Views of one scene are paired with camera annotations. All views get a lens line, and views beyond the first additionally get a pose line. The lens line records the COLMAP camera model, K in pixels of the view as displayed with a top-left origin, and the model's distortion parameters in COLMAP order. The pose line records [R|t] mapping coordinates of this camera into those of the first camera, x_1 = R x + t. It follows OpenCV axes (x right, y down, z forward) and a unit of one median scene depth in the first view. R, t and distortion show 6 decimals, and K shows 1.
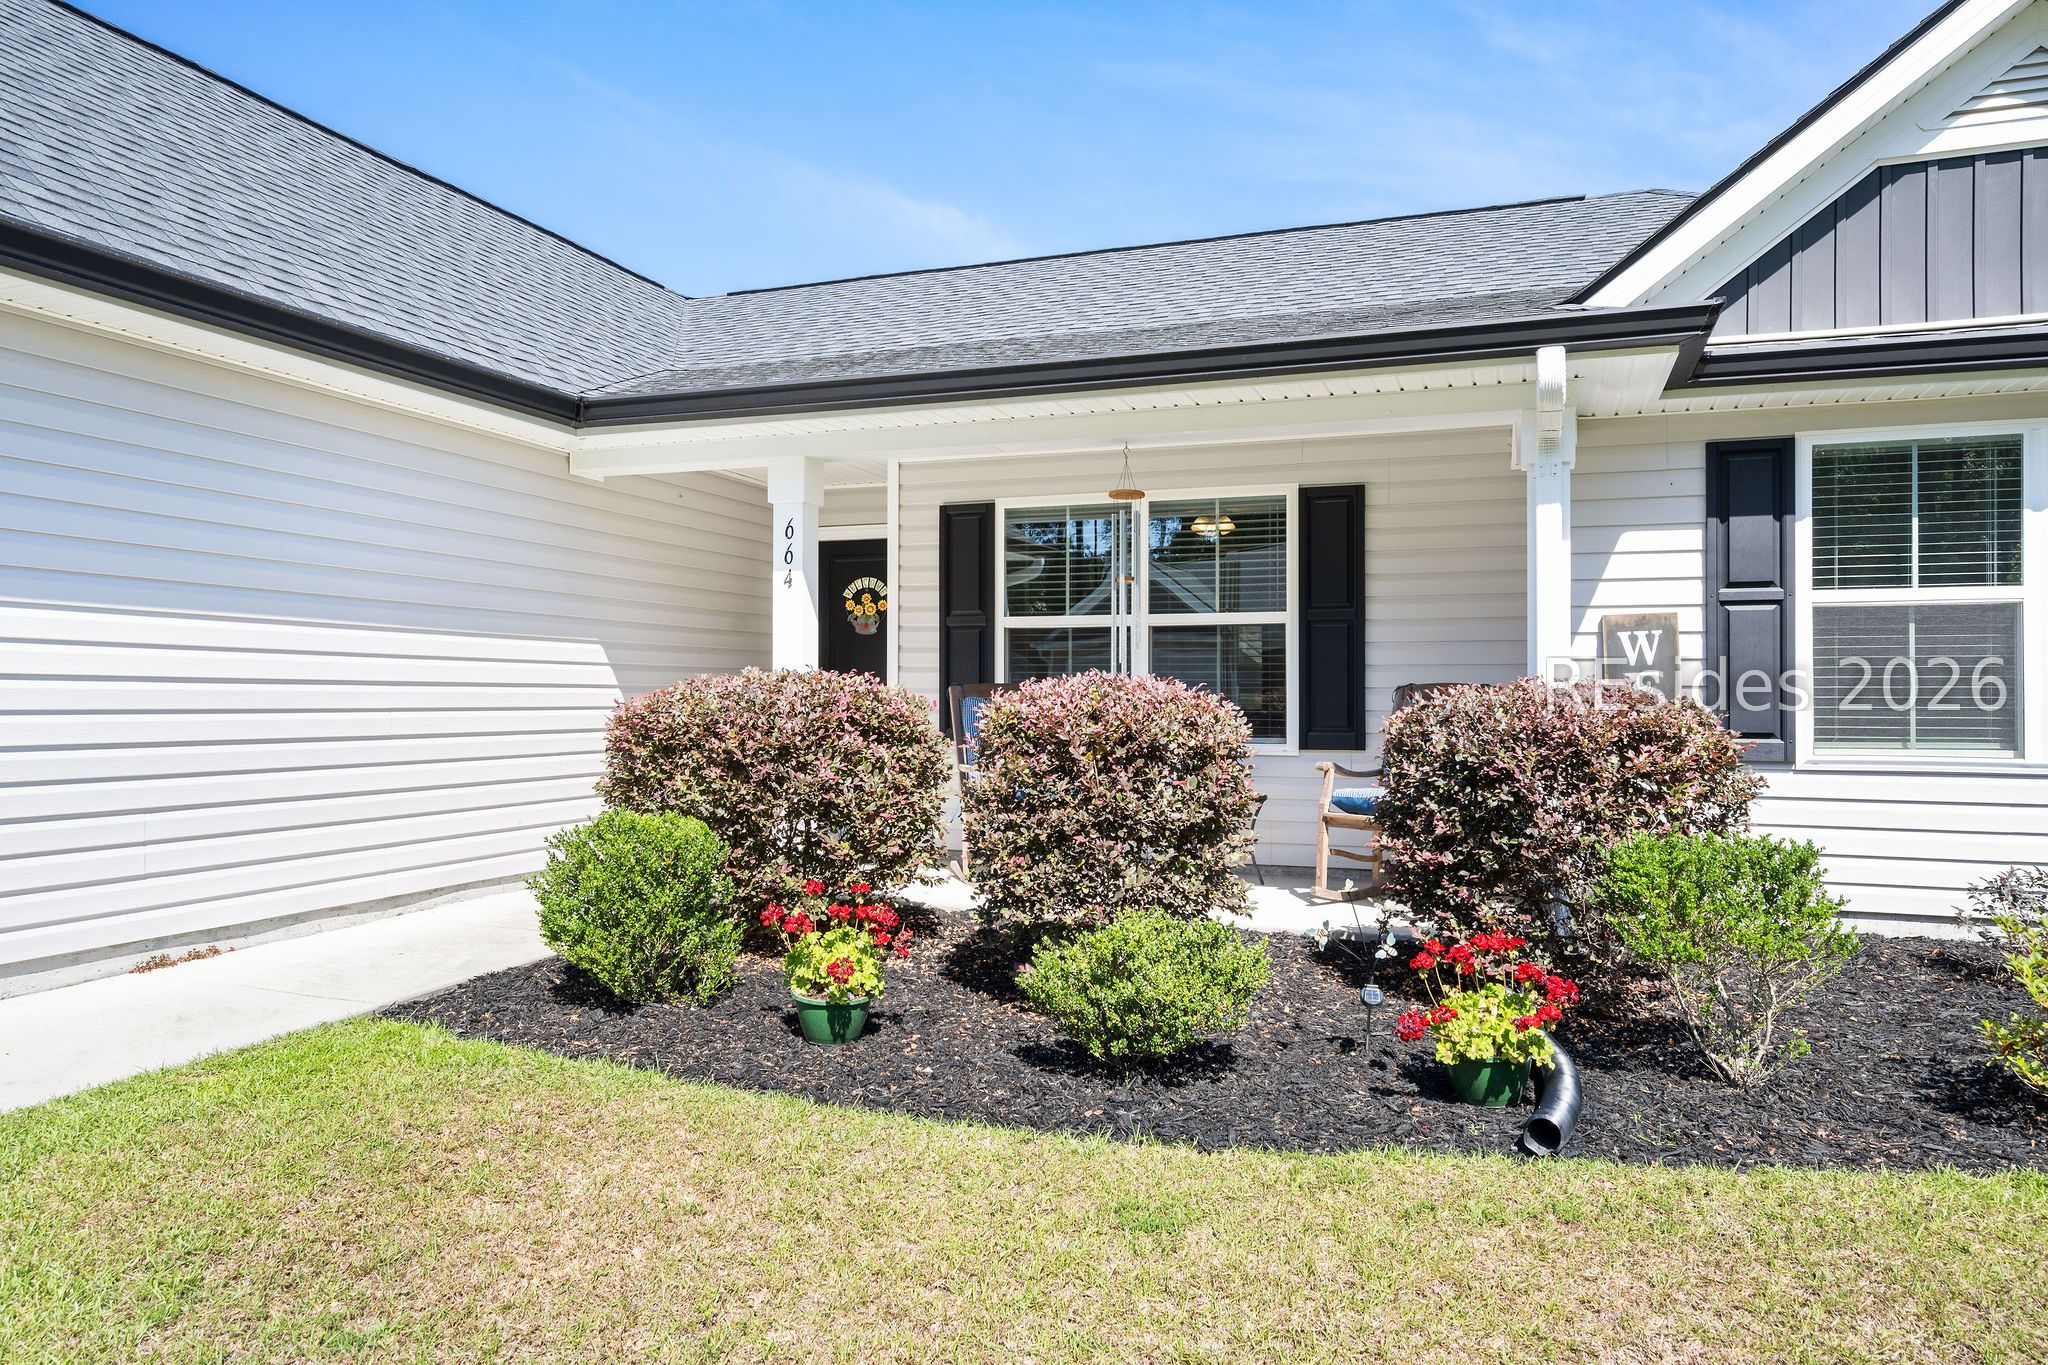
lens RADIAL K [[1319.7, 0, 1025.3], [0, 1319.7, 683.0], [0, 0, 1]] dist [-0.000833, -0.000039]
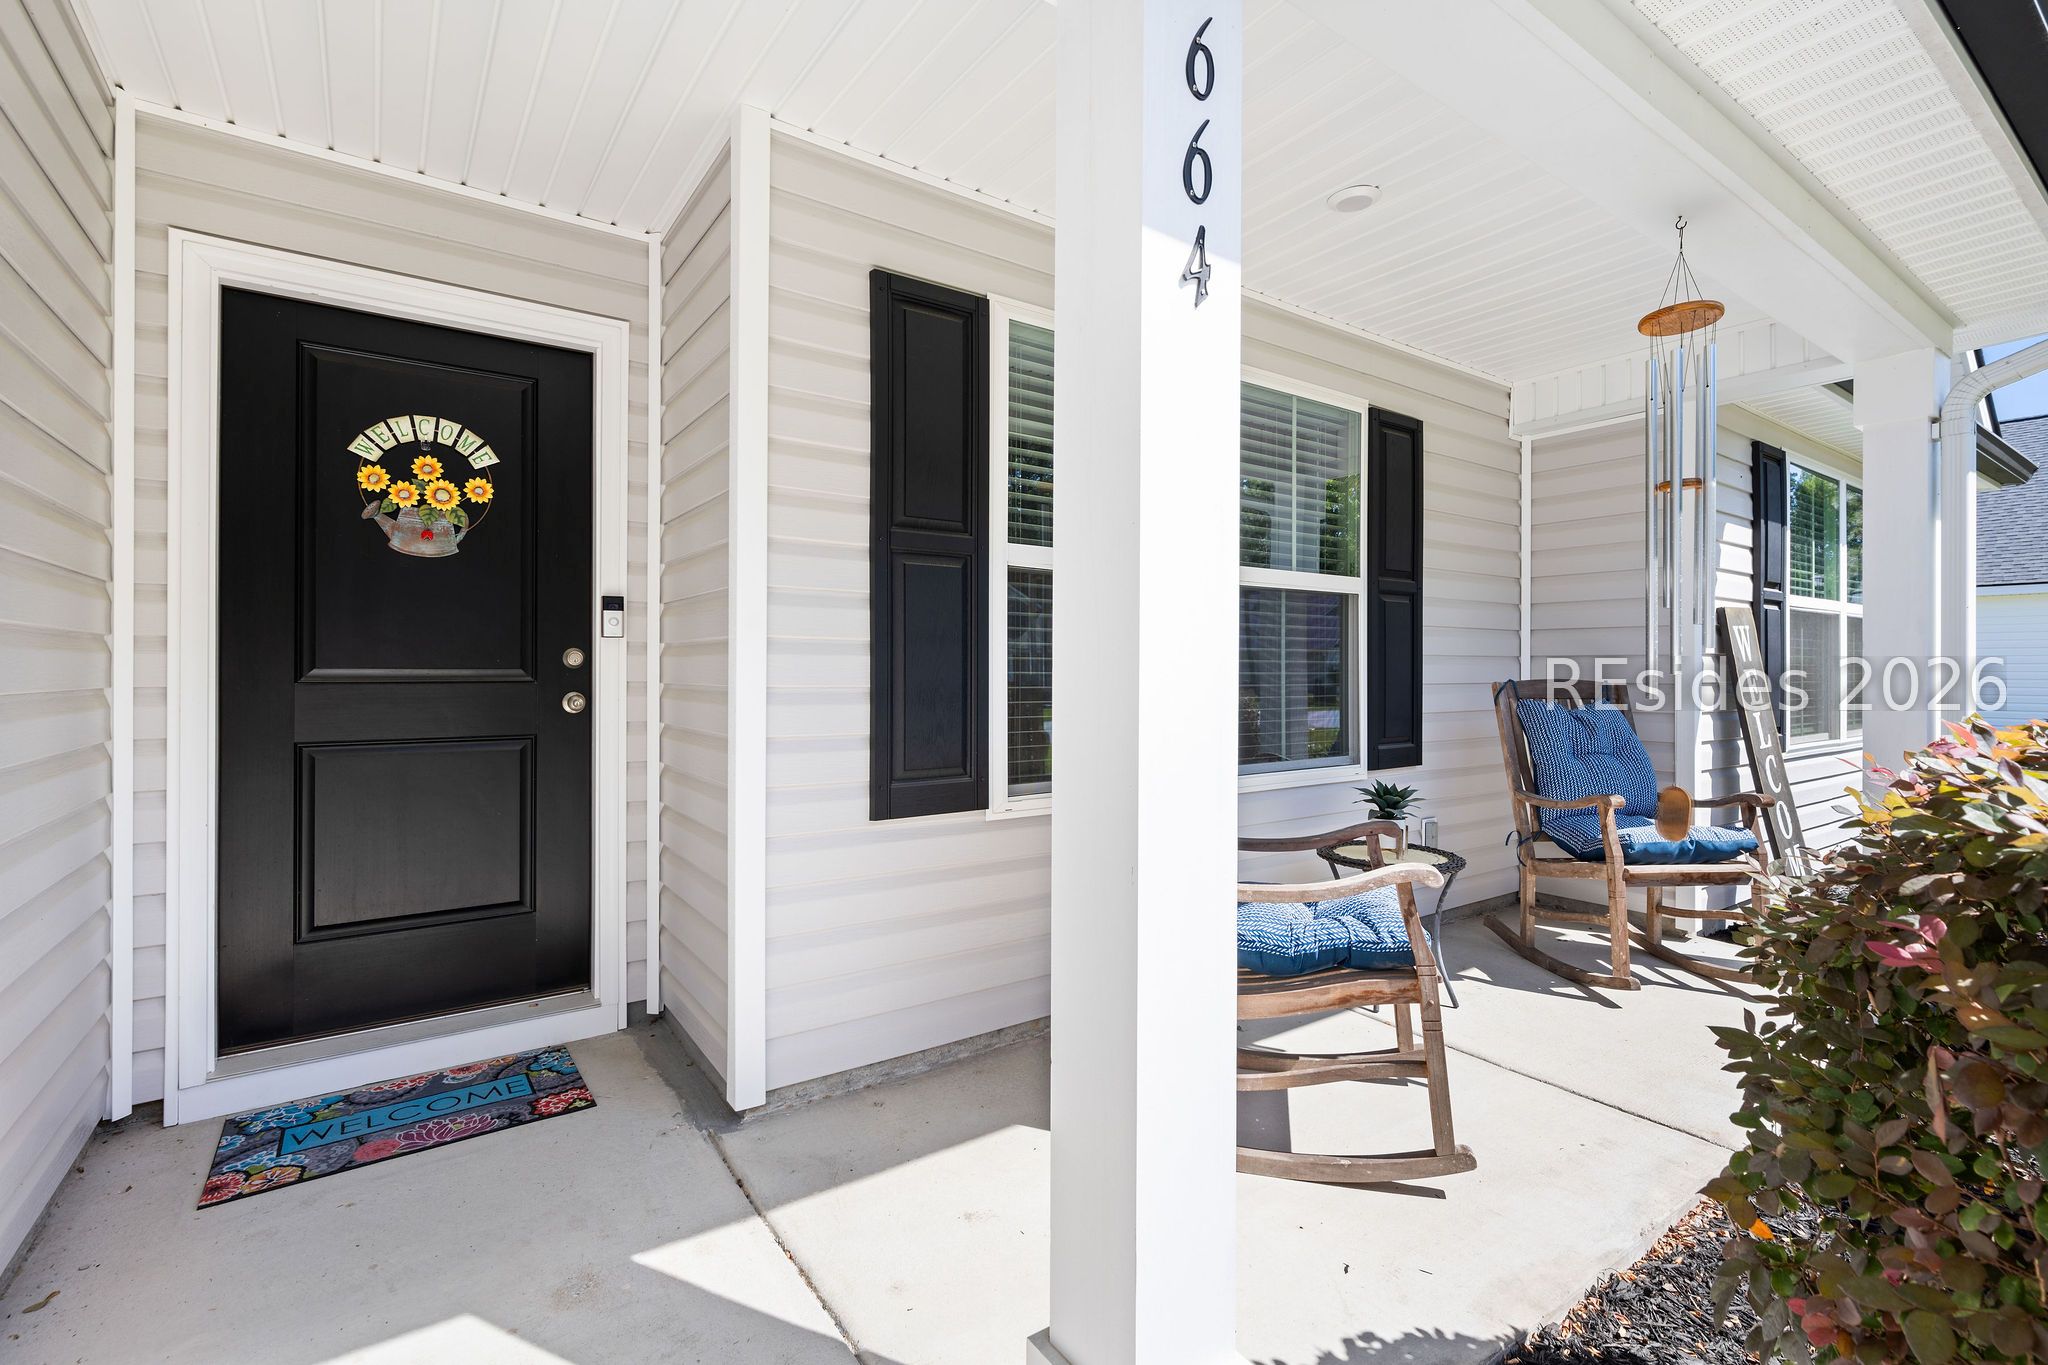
lens RADIAL K [[916.9, 0, 1024.9], [0, 916.9, 676.9], [0, 0, 1]] dist [0.013952, 0.000212]
pose [[0.560836, -0.004925, 0.827912, -0.296402], [-0.002869, 0.999965, 0.007892, -0.004303], [-0.827922, -0.006801, 0.560802, 0.819745]]
